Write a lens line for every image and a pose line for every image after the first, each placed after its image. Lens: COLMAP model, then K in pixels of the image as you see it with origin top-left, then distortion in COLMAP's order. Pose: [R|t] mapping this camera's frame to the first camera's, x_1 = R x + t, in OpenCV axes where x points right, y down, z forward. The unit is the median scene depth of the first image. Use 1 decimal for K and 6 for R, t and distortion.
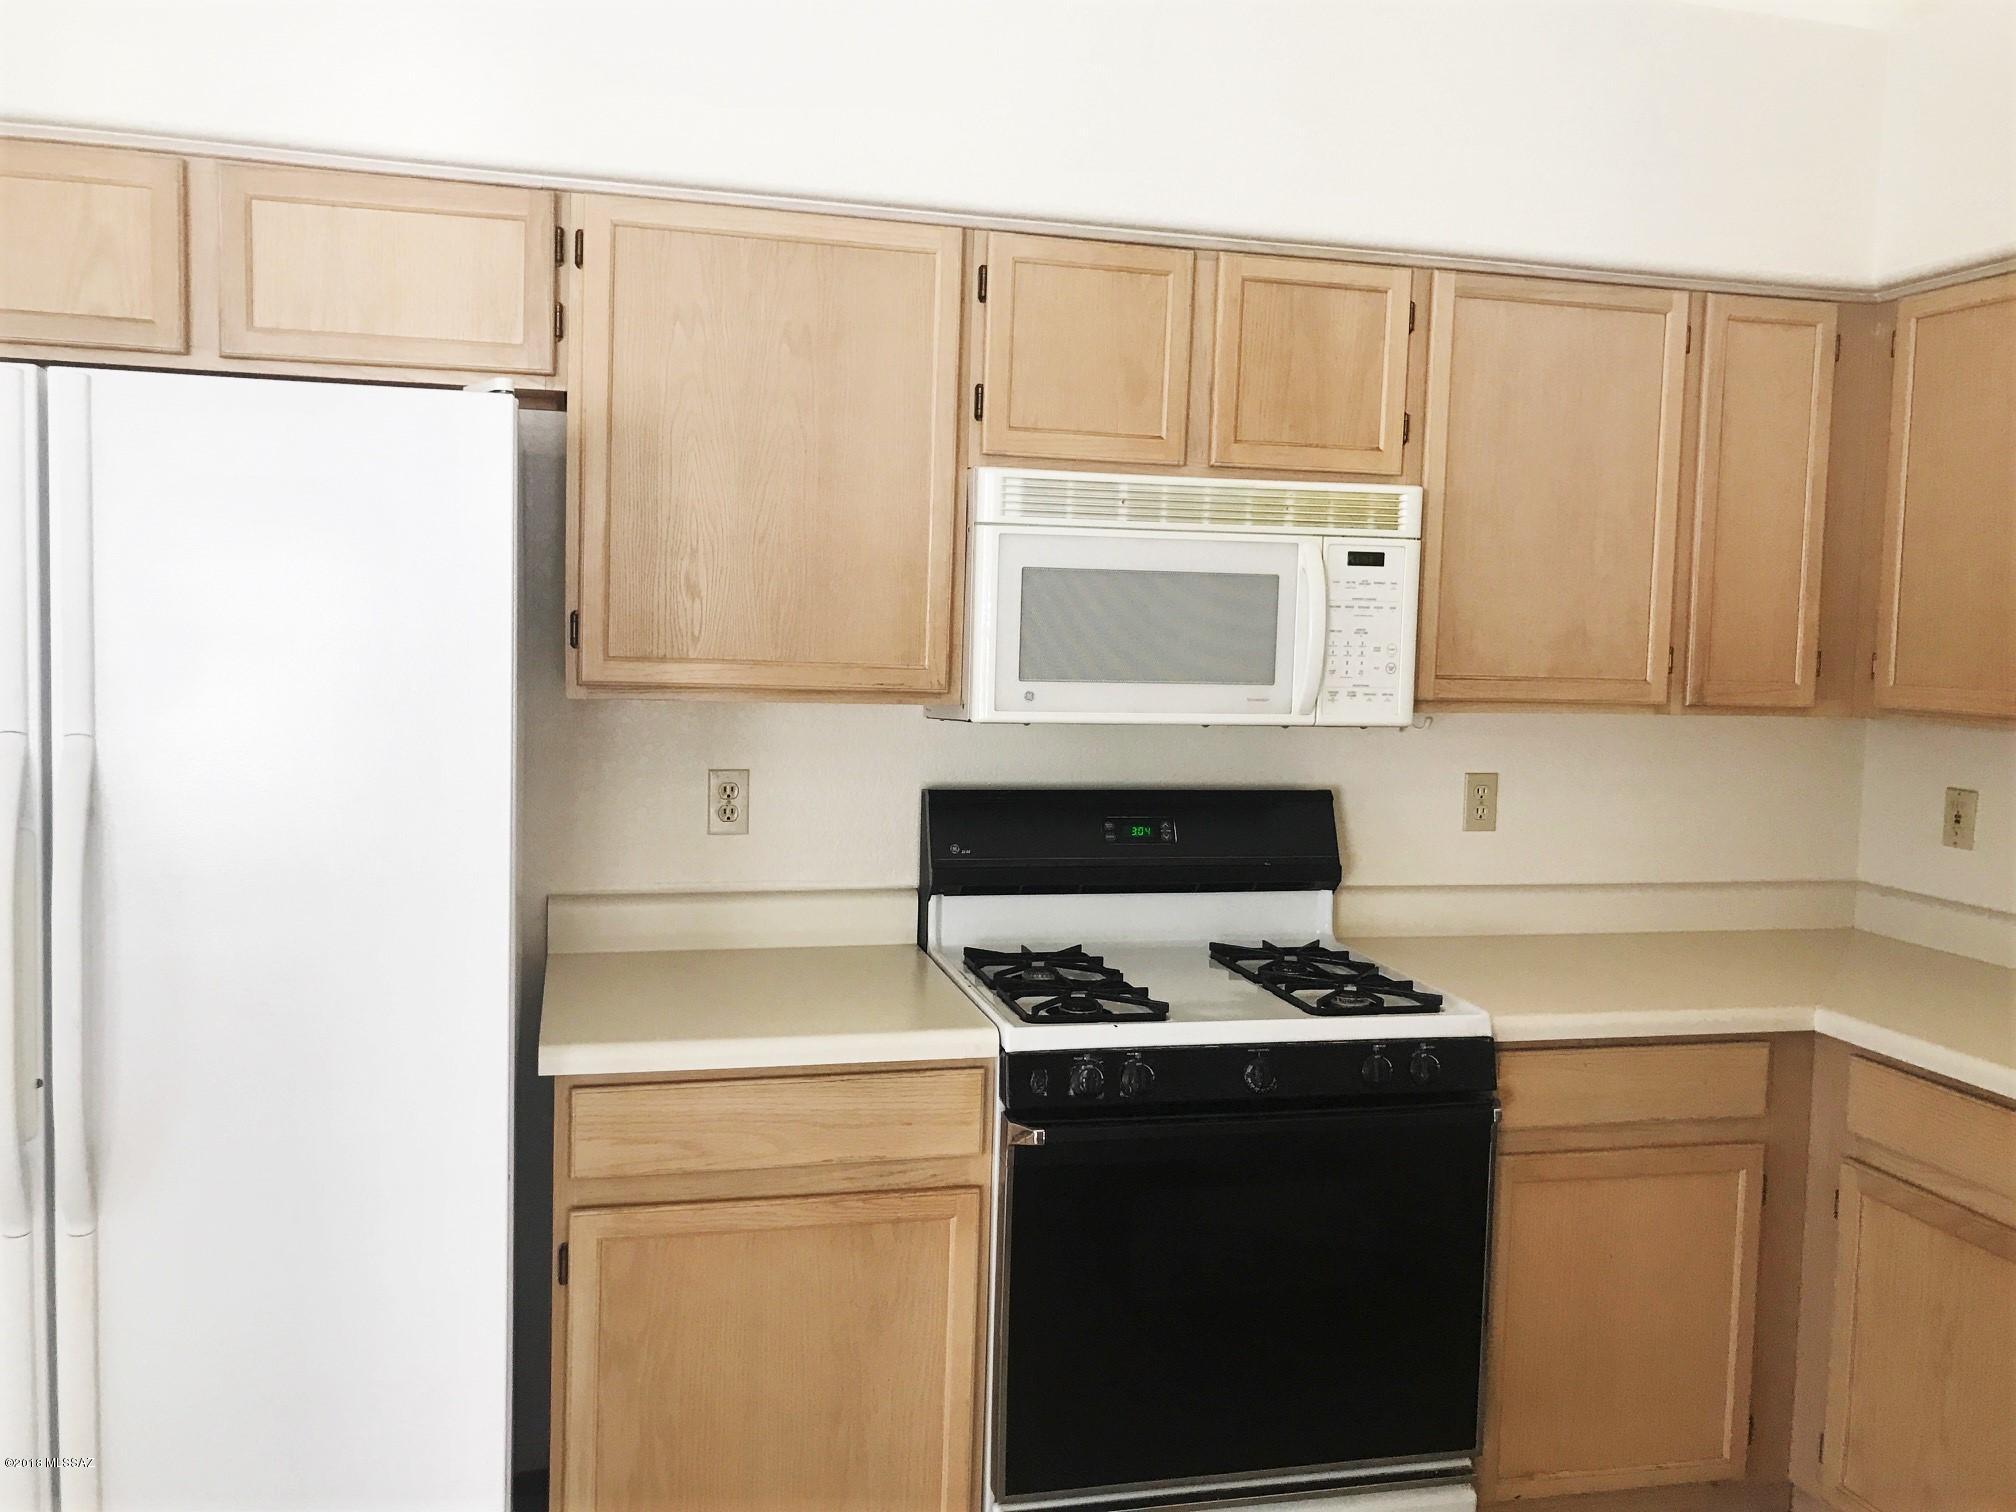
lens RADIAL K [[1650.5, 0, 1006.1], [0, 1650.5, 741.0], [0, 0, 1]] dist [0.036084, -0.005910]
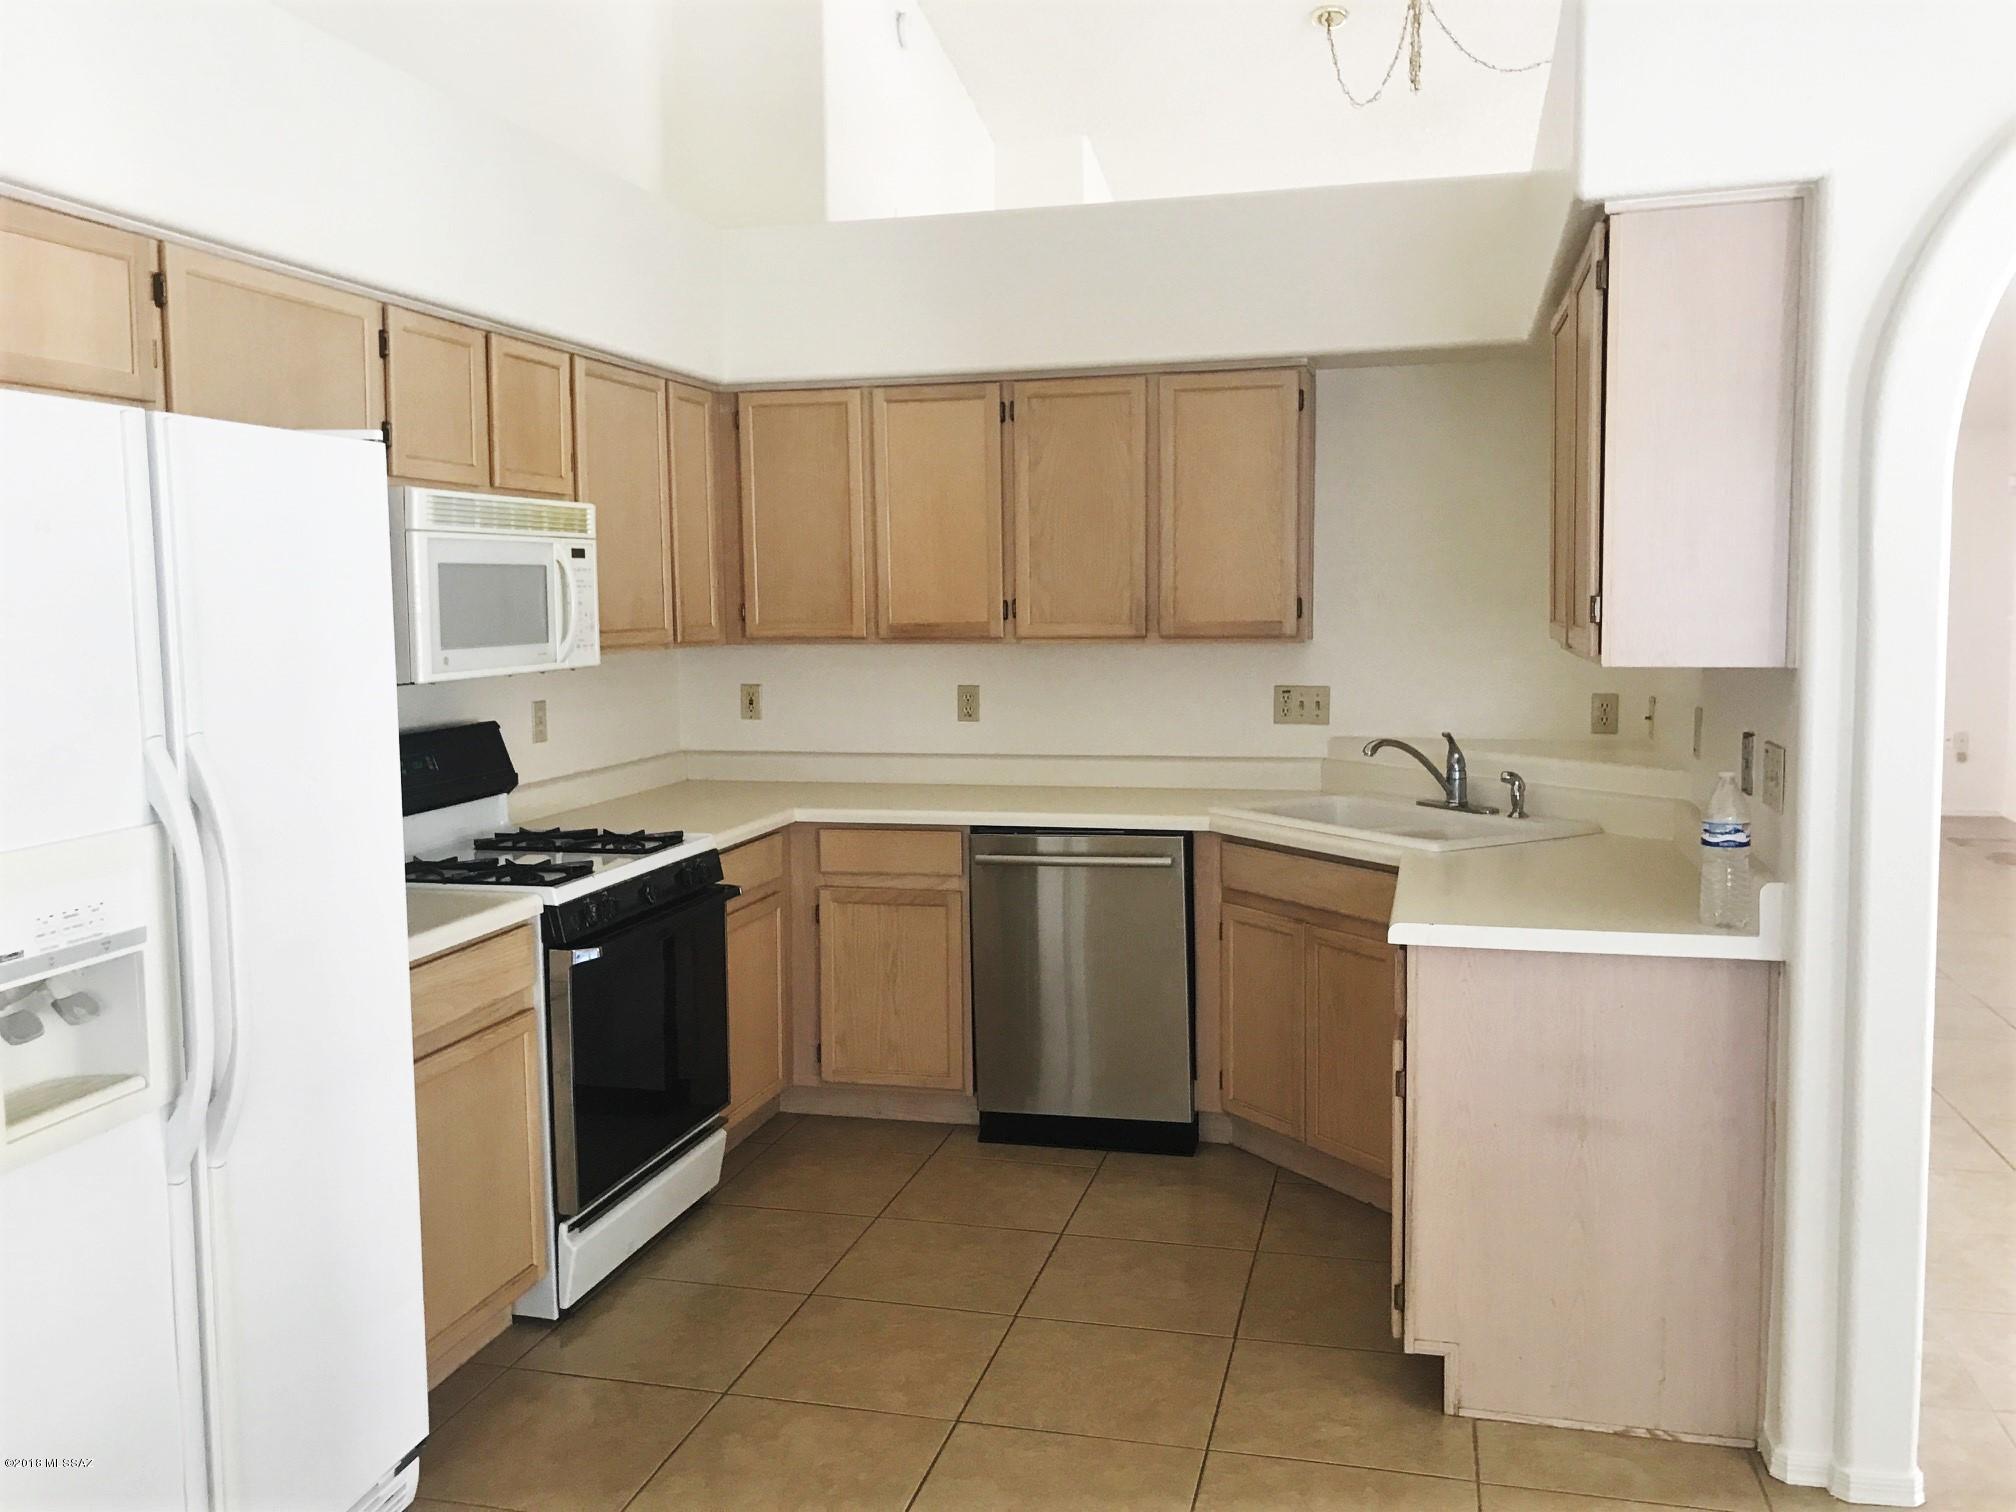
lens RADIAL K [[1650.5, 0, 1006.1], [0, 1650.5, 741.0], [0, 0, 1]] dist [0.036084, -0.005910]
pose [[0.479585, -0.112102, 0.870306, -0.909218], [0.090306, 0.992845, 0.078122, -0.025562], [-0.872836, 0.041128, 0.486277, -0.036885]]
